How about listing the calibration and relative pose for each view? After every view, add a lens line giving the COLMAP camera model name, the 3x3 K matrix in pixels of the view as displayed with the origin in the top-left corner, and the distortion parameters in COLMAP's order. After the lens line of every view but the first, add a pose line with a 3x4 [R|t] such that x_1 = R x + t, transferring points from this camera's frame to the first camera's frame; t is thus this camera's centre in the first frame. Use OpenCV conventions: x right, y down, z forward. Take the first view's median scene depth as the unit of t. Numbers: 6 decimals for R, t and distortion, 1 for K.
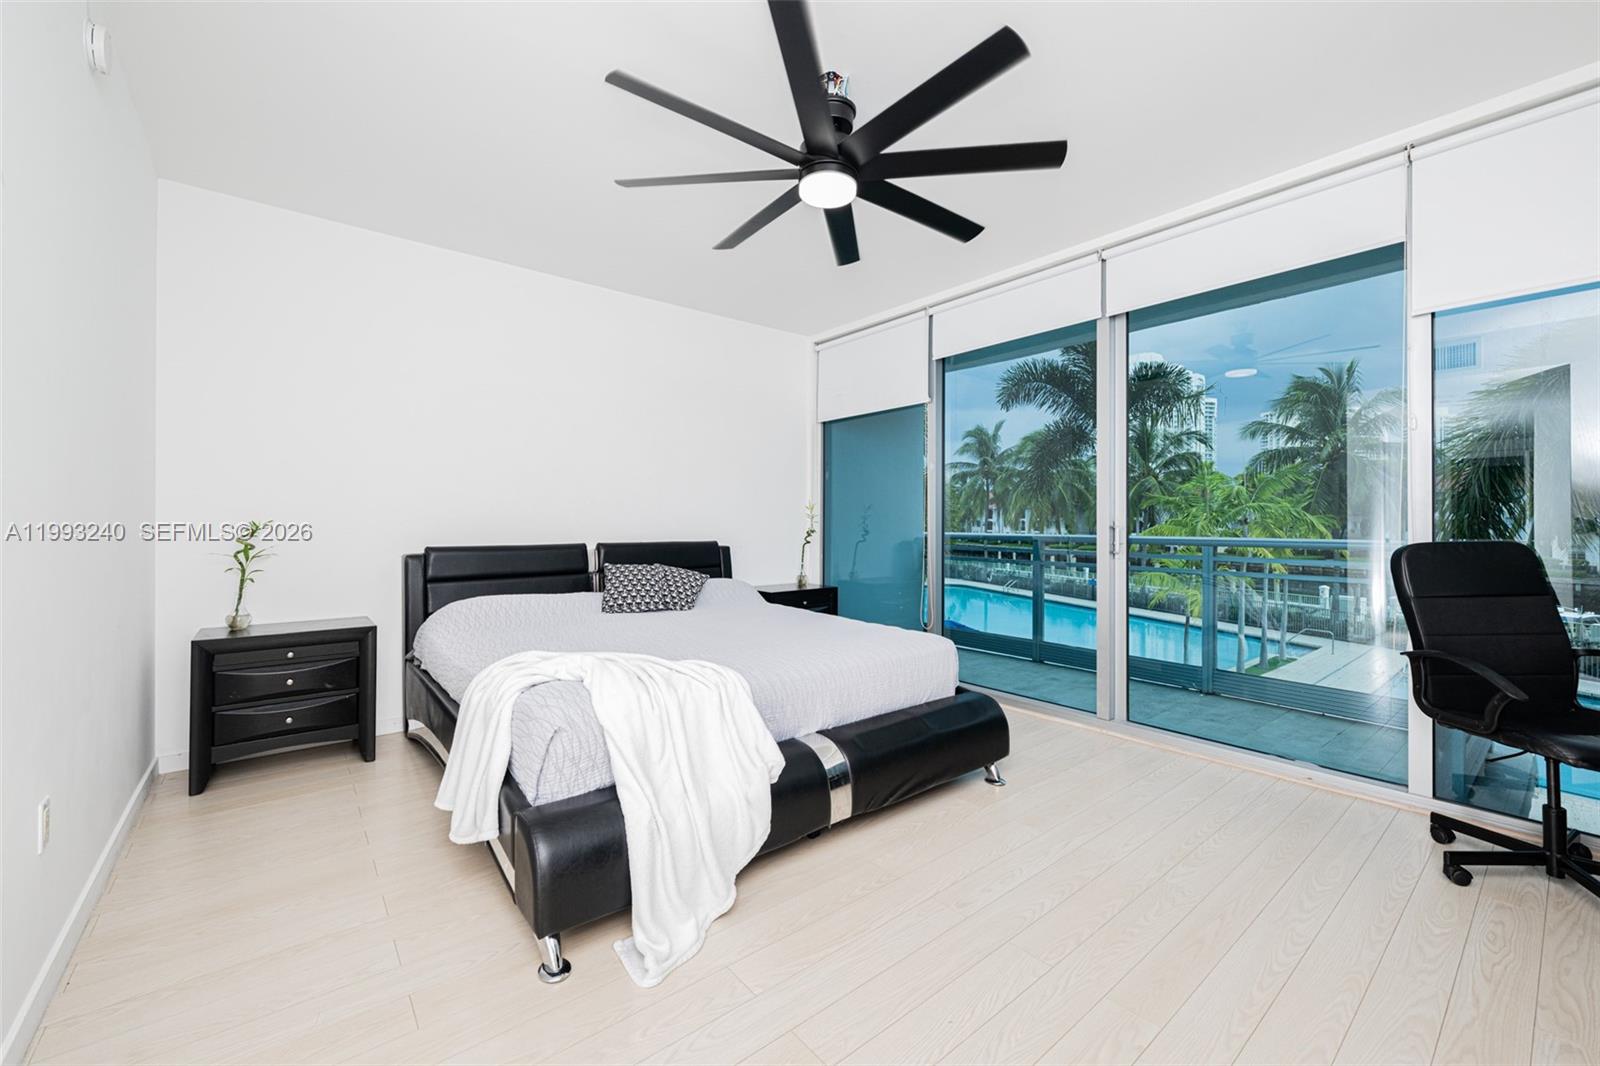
lens RADIAL K [[638.8, 0, 792.9], [0, 638.8, 520.0], [0, 0, 1]] dist [-0.000658, -0.000111]
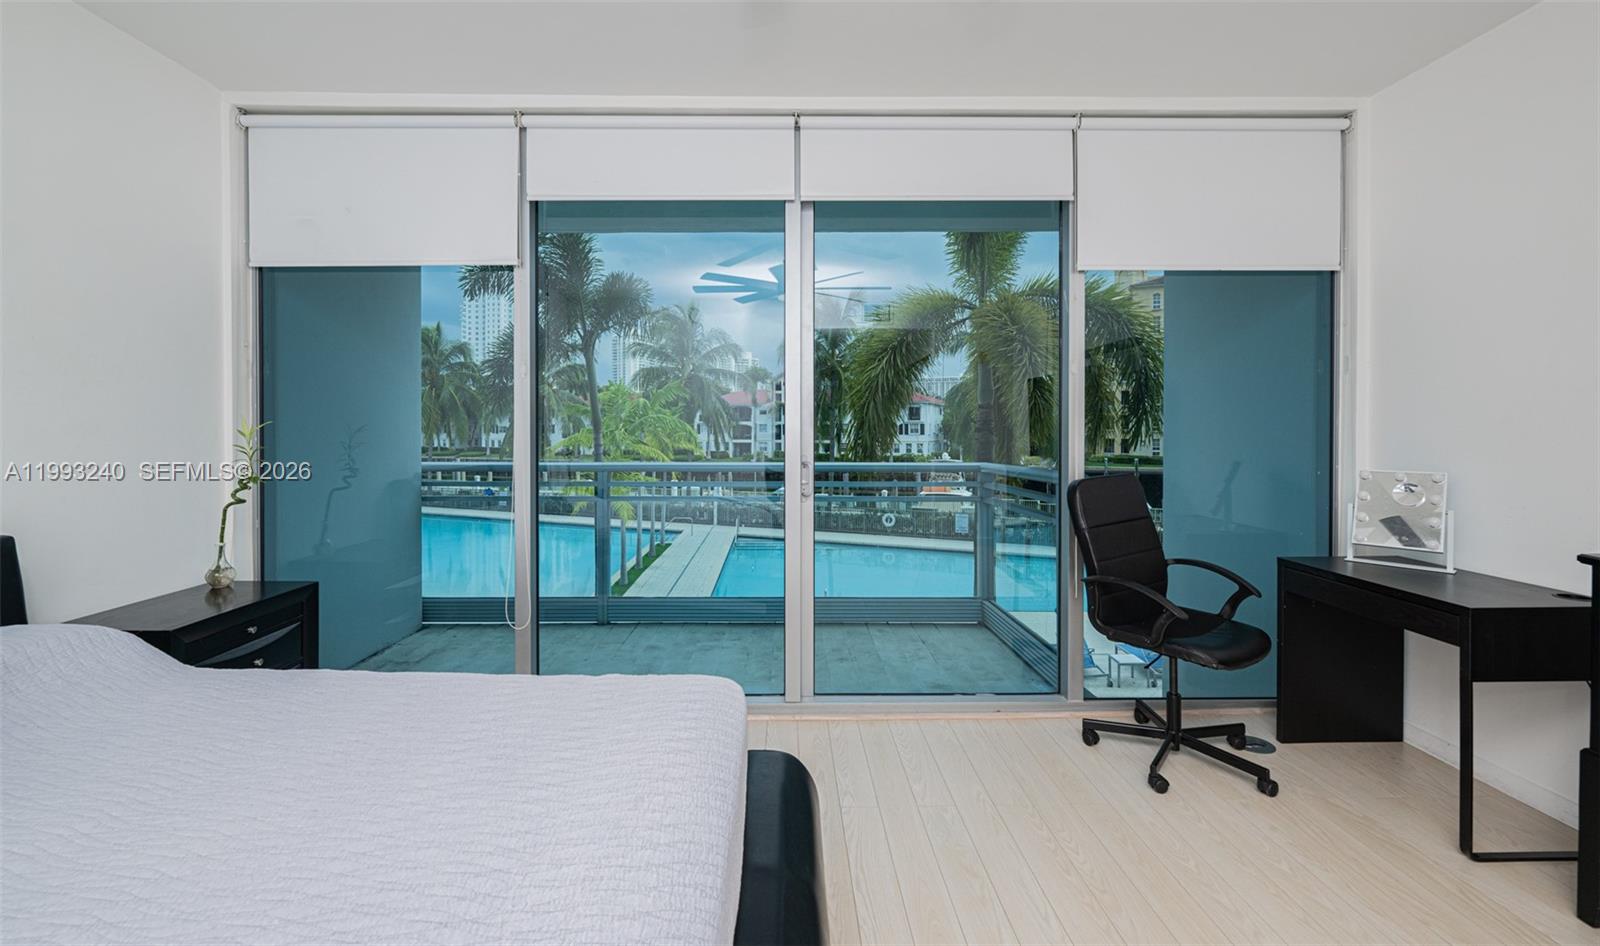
lens RADIAL K [[642.5, 0, 790.7], [0, 642.5, 437.6], [0, 0, 1]] dist [-0.005963, 0.000126]
pose [[0.616449, -0.013353, 0.787281, -0.104132], [-0.002798, 0.999813, 0.019148, -0.026298], [-0.787390, -0.014007, 0.616296, 0.352197]]
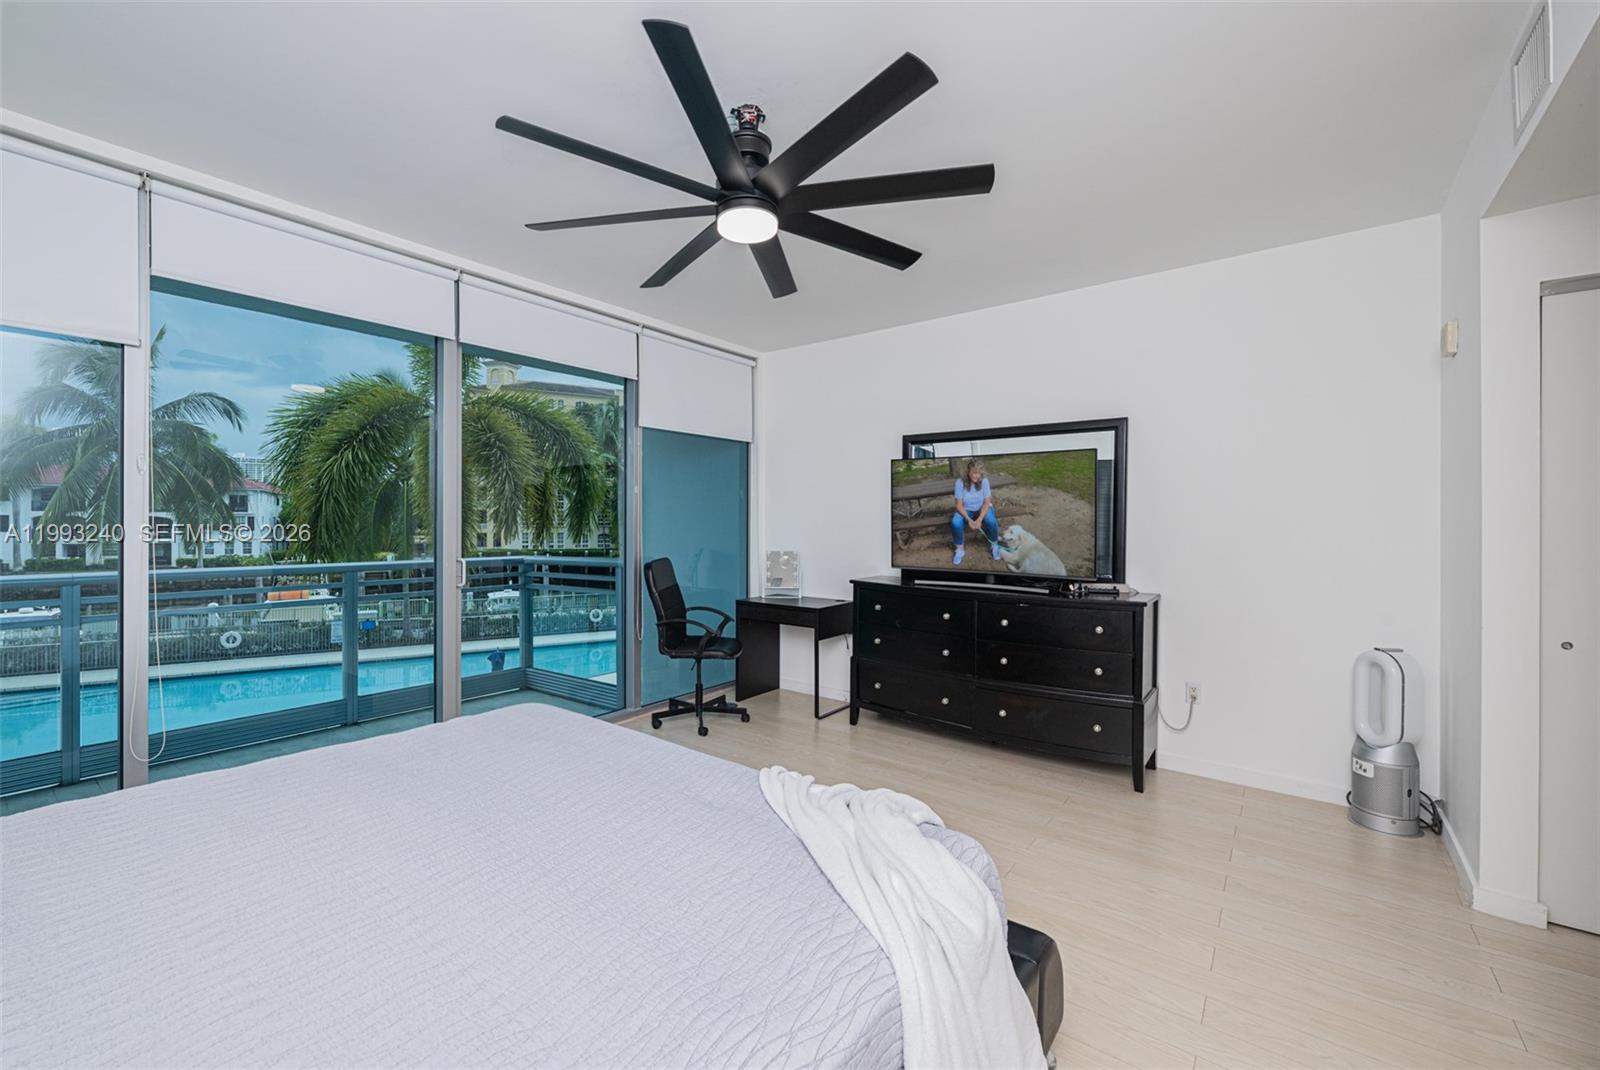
lens RADIAL K [[656.2, 0, 771.3], [0, 656.2, 524.6], [0, 0, 1]] dist [0.000982, 0.000358]
pose [[-0.221157, -0.004620, 0.975227, -0.412580], [-0.008044, 0.999963, 0.002913, -0.034339], [-0.975205, -0.007200, -0.221186, 0.527206]]
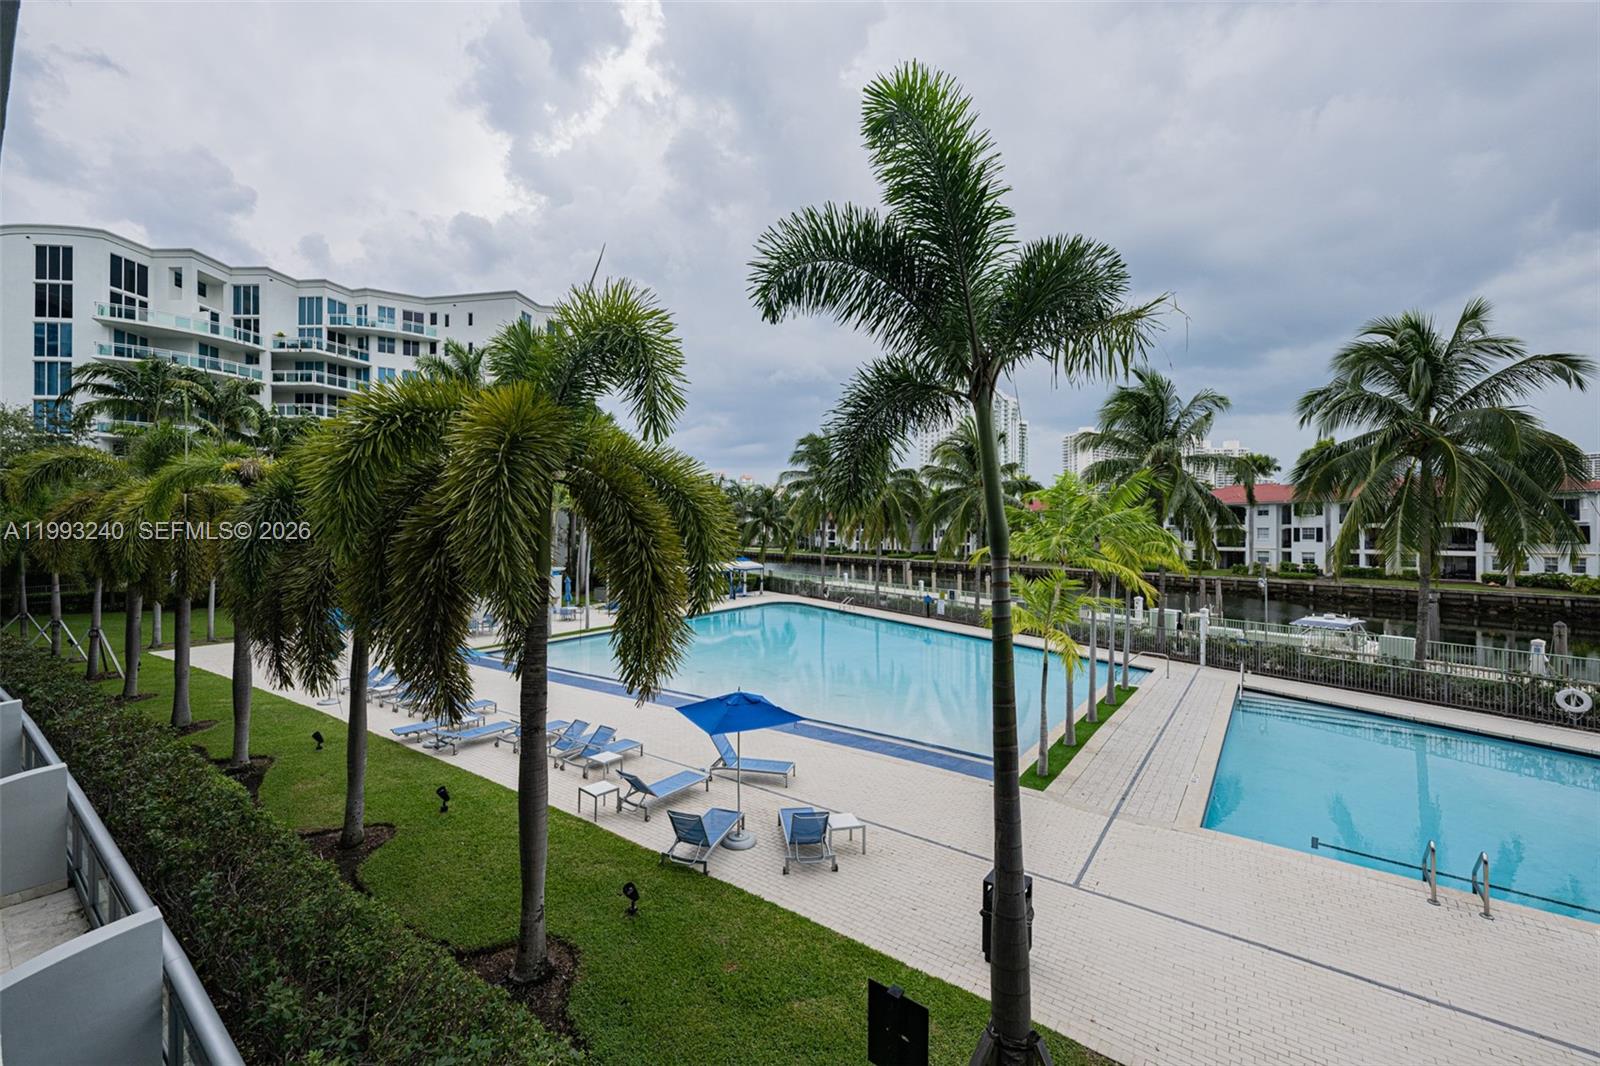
lens RADIAL K [[632.8, 0, 793.7], [0, 632.8, 530.4], [0, 0, 1]] dist [-0.000622, 0.000262]
pose [[0.972836, -0.002615, 0.231482, 0.466421], [0.002363, 0.999996, 0.001367, -0.043263], [-0.231485, -0.000783, 0.972838, 1.066980]]
